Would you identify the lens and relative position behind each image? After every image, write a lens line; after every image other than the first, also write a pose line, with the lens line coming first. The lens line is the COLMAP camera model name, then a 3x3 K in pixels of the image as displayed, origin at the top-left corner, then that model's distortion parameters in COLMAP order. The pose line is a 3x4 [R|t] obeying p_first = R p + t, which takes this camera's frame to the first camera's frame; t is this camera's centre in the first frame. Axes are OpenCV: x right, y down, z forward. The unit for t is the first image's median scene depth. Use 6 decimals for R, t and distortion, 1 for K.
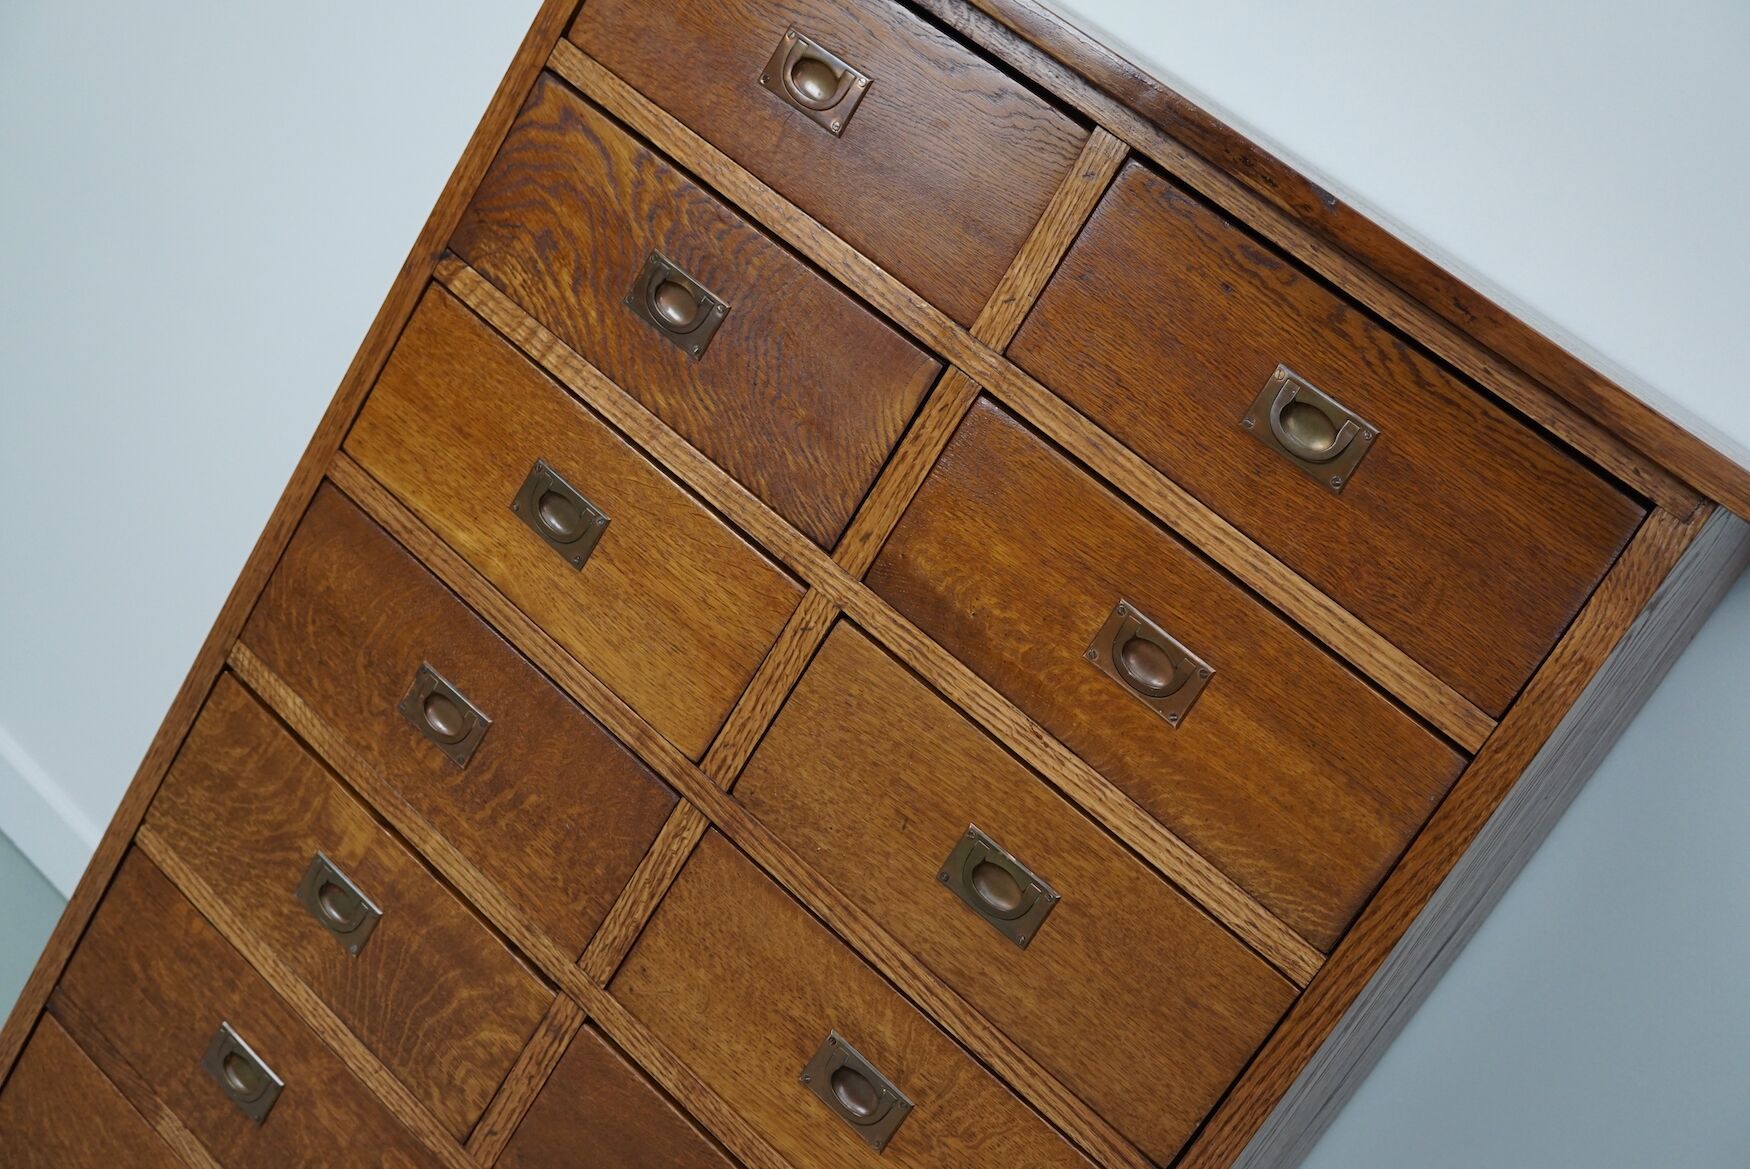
lens RADIAL K [[2272.3, 0, 892.2], [0, 2272.3, 589.5], [0, 0, 1]] dist [-0.096875, 0.000000]
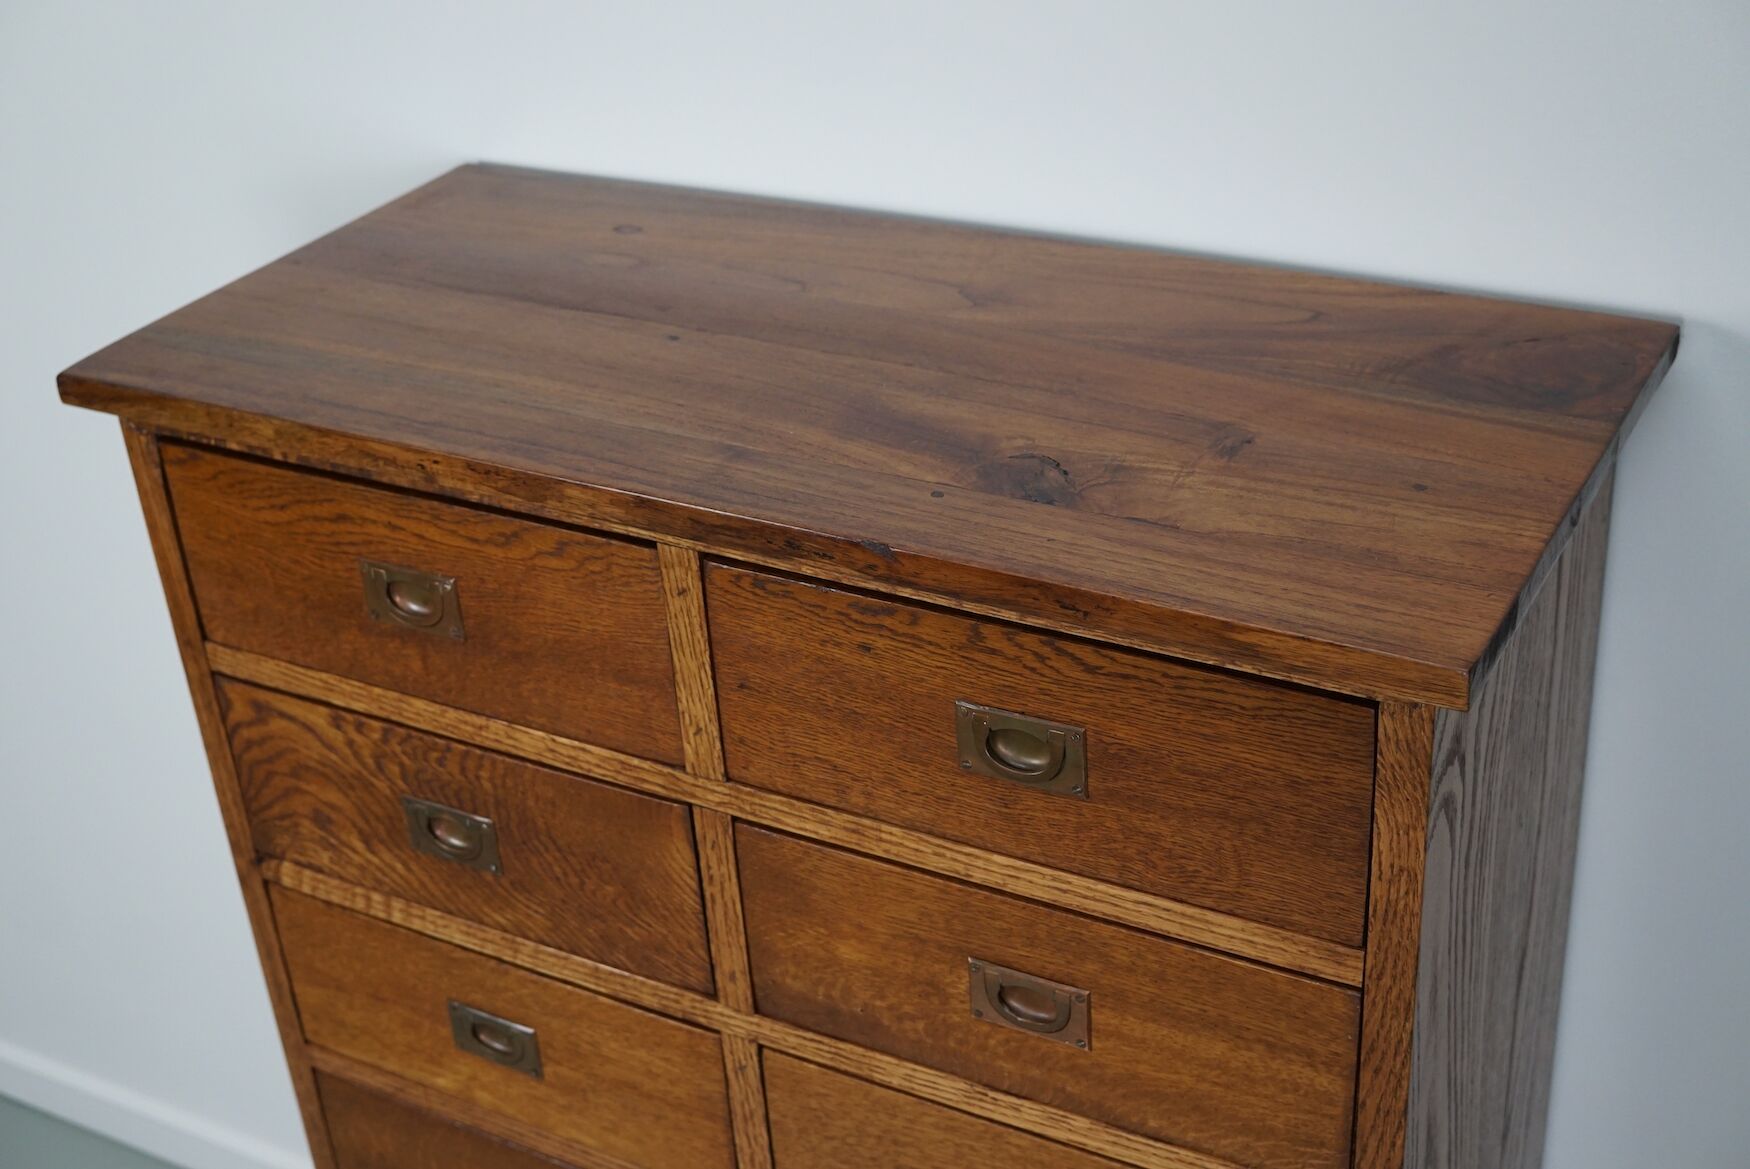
lens RADIAL K [[2272.3, 0, 875.0], [0, 2272.3, 595.6], [0, 0, 1]] dist [-0.096875, 0.000000]
pose [[0.819907, -0.518585, -0.242533, 0.342063], [0.557988, 0.818645, 0.135905, -0.243486], [0.128070, -0.246760, 0.960577, 0.133927]]
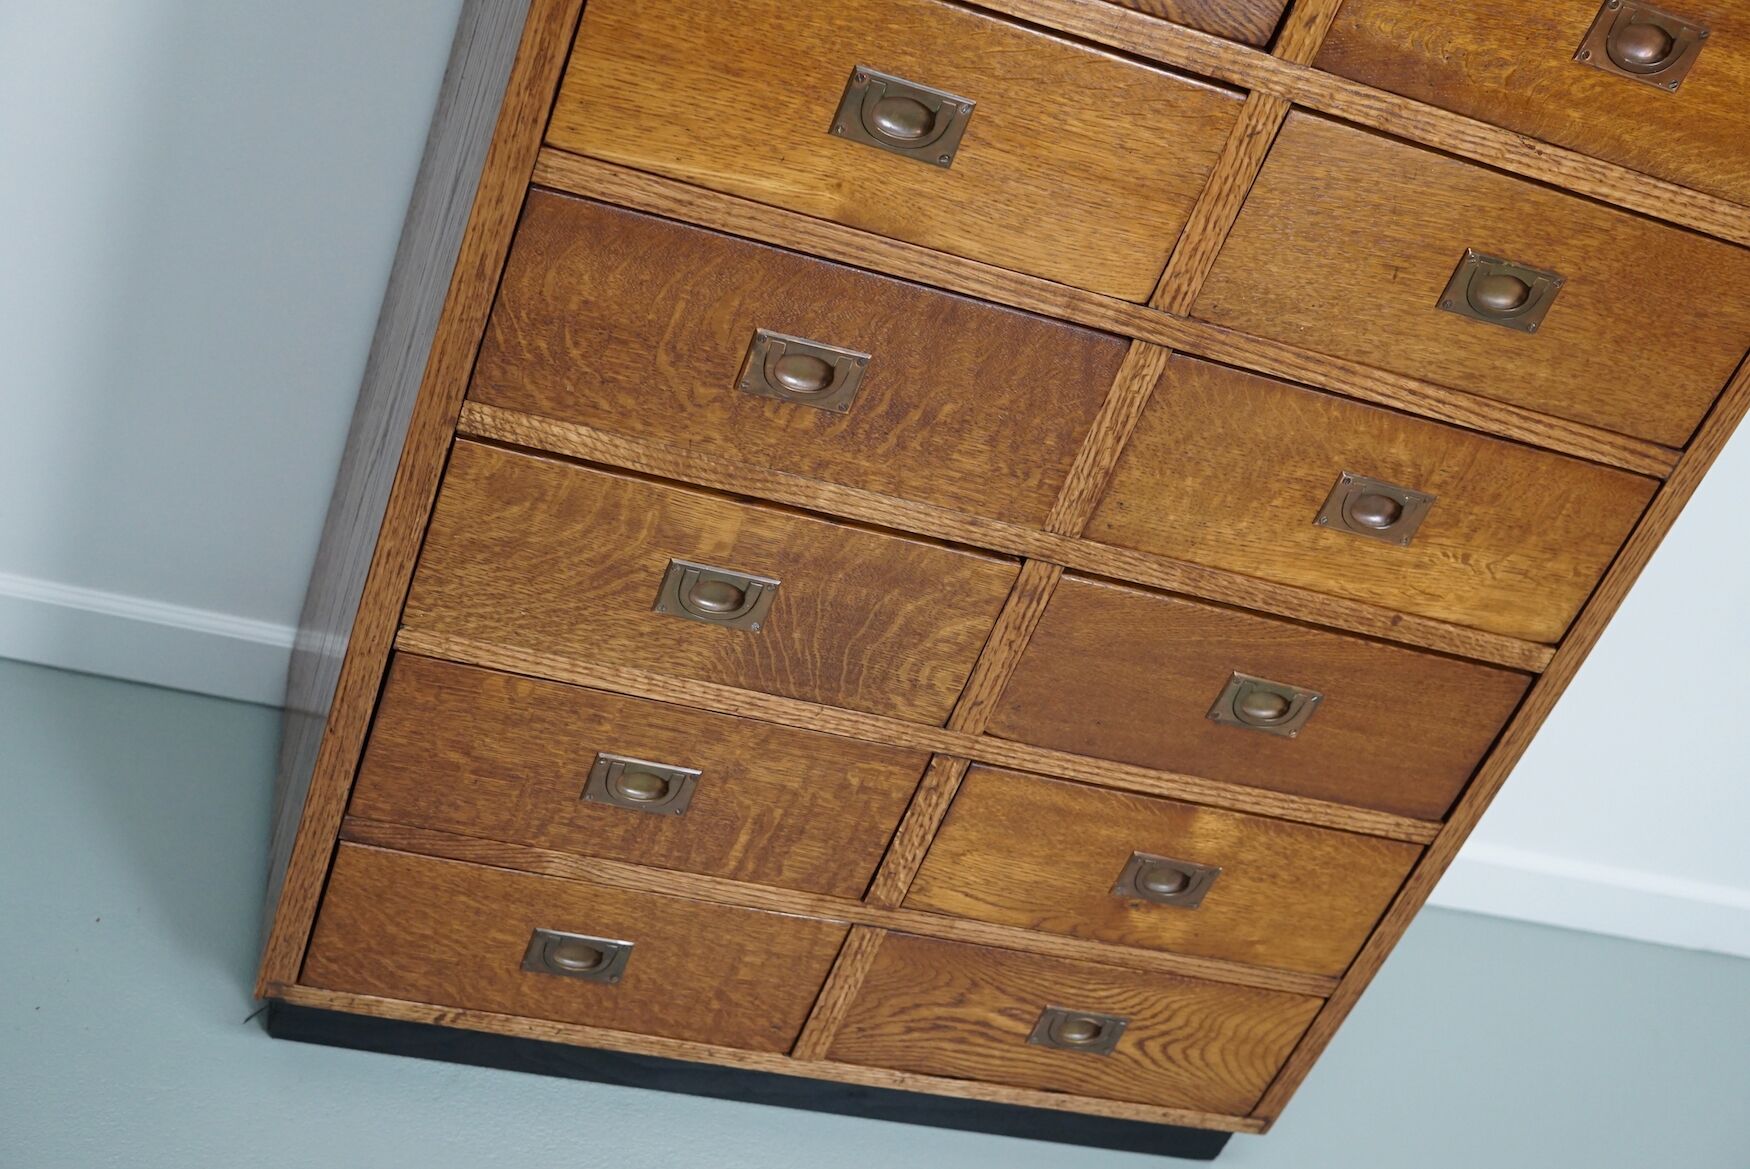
lens RADIAL K [[2272.3, 0, 872.2], [0, 2272.3, 600.6], [0, 0, 1]] dist [-0.096875, 0.000000]
pose [[0.787652, -0.531113, 0.312289, -0.527646], [0.262049, 0.747516, 0.610369, -0.424160], [-0.557616, -0.398923, 0.727959, 0.359451]]
